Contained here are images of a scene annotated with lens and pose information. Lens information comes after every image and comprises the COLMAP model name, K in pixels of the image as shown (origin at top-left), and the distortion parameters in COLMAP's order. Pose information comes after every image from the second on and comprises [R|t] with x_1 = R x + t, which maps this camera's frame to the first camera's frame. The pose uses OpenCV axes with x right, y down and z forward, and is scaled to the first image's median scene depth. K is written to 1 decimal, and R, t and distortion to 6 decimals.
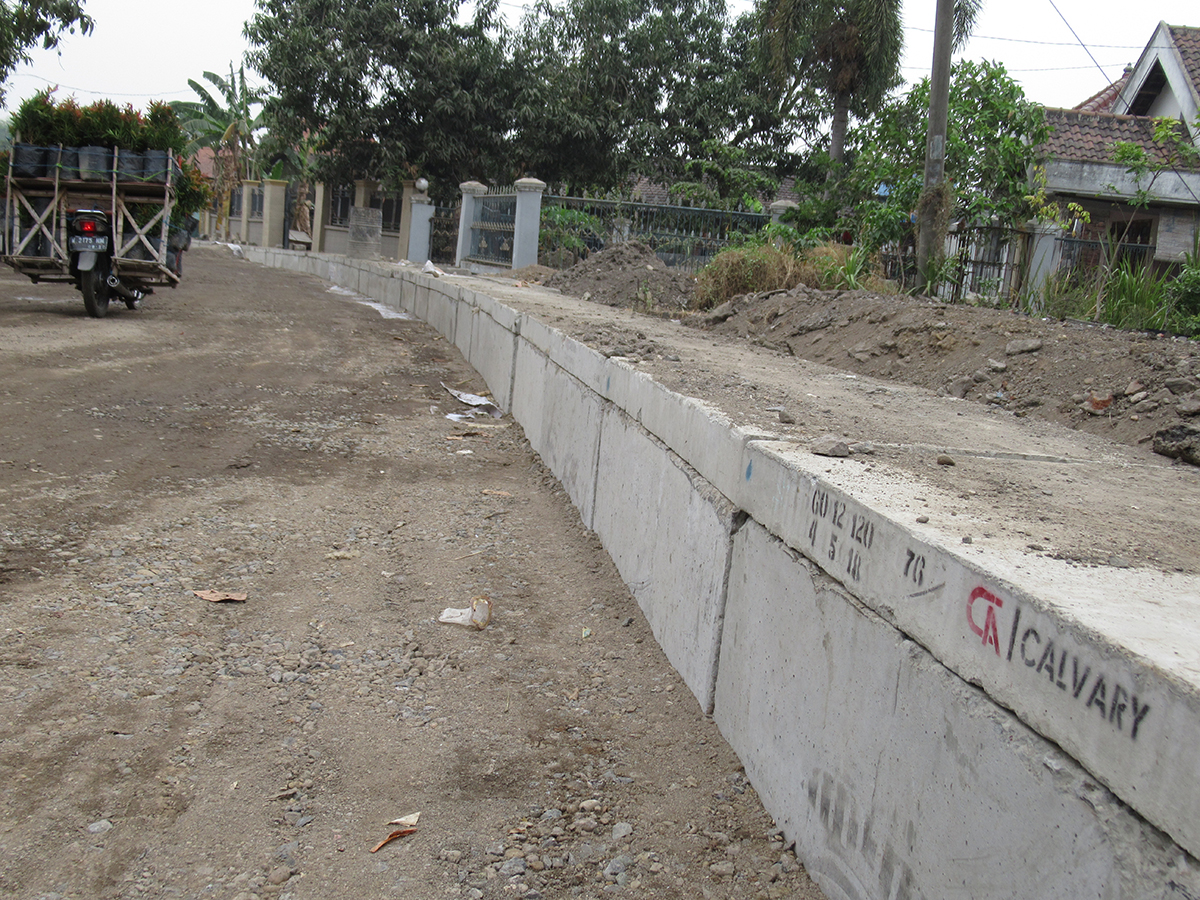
lens RADIAL K [[1163.9, 0, 600.1], [0, 1163.9, 446.3], [0, 0, 1]] dist [-0.007651, 0.000000]
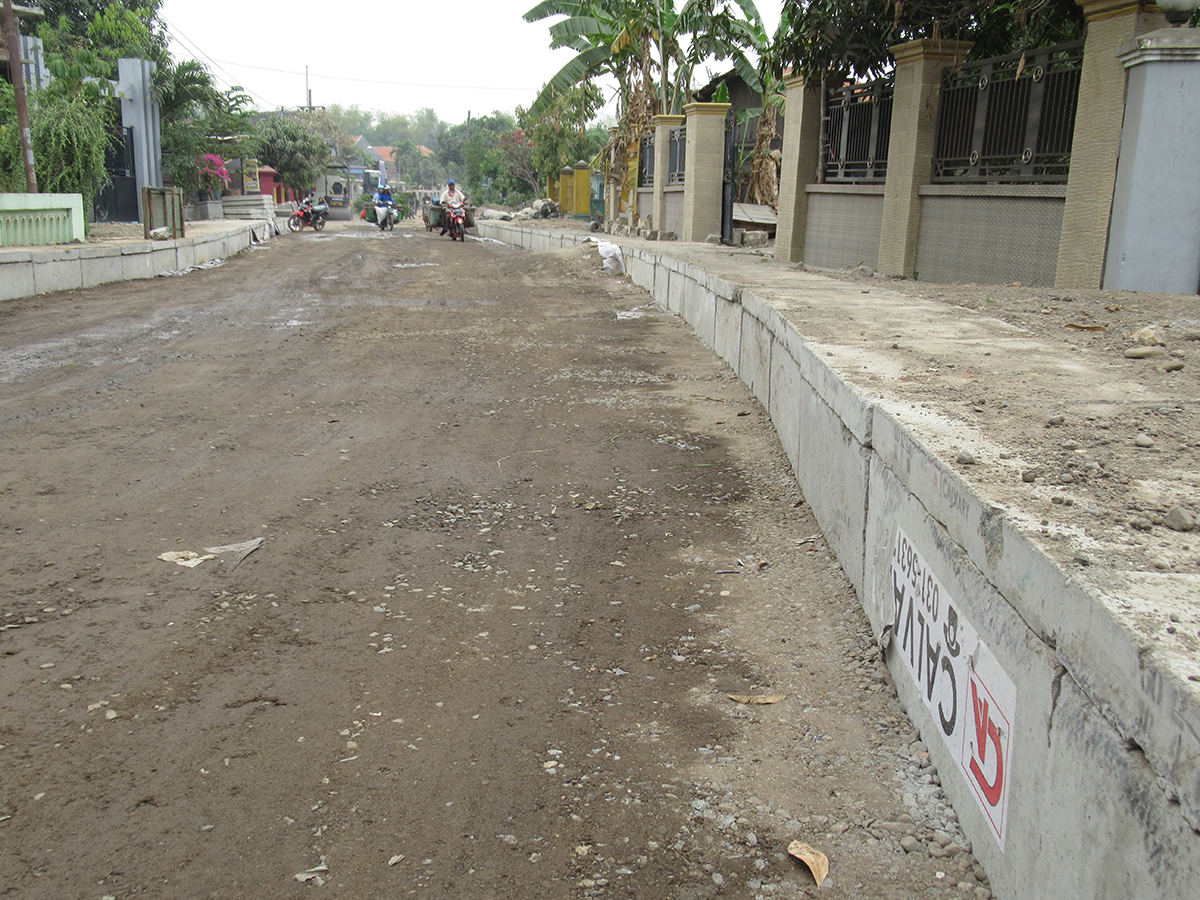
lens RADIAL K [[1163.9, 0, 601.6], [0, 1163.9, 452.1], [0, 0, 1]] dist [-0.007651, 0.000000]
pose [[0.920886, 0.010828, -0.389682, -0.119193], [0.000819, 0.999558, 0.029712, -0.090400], [0.389832, -0.027680, 0.920470, 0.494990]]
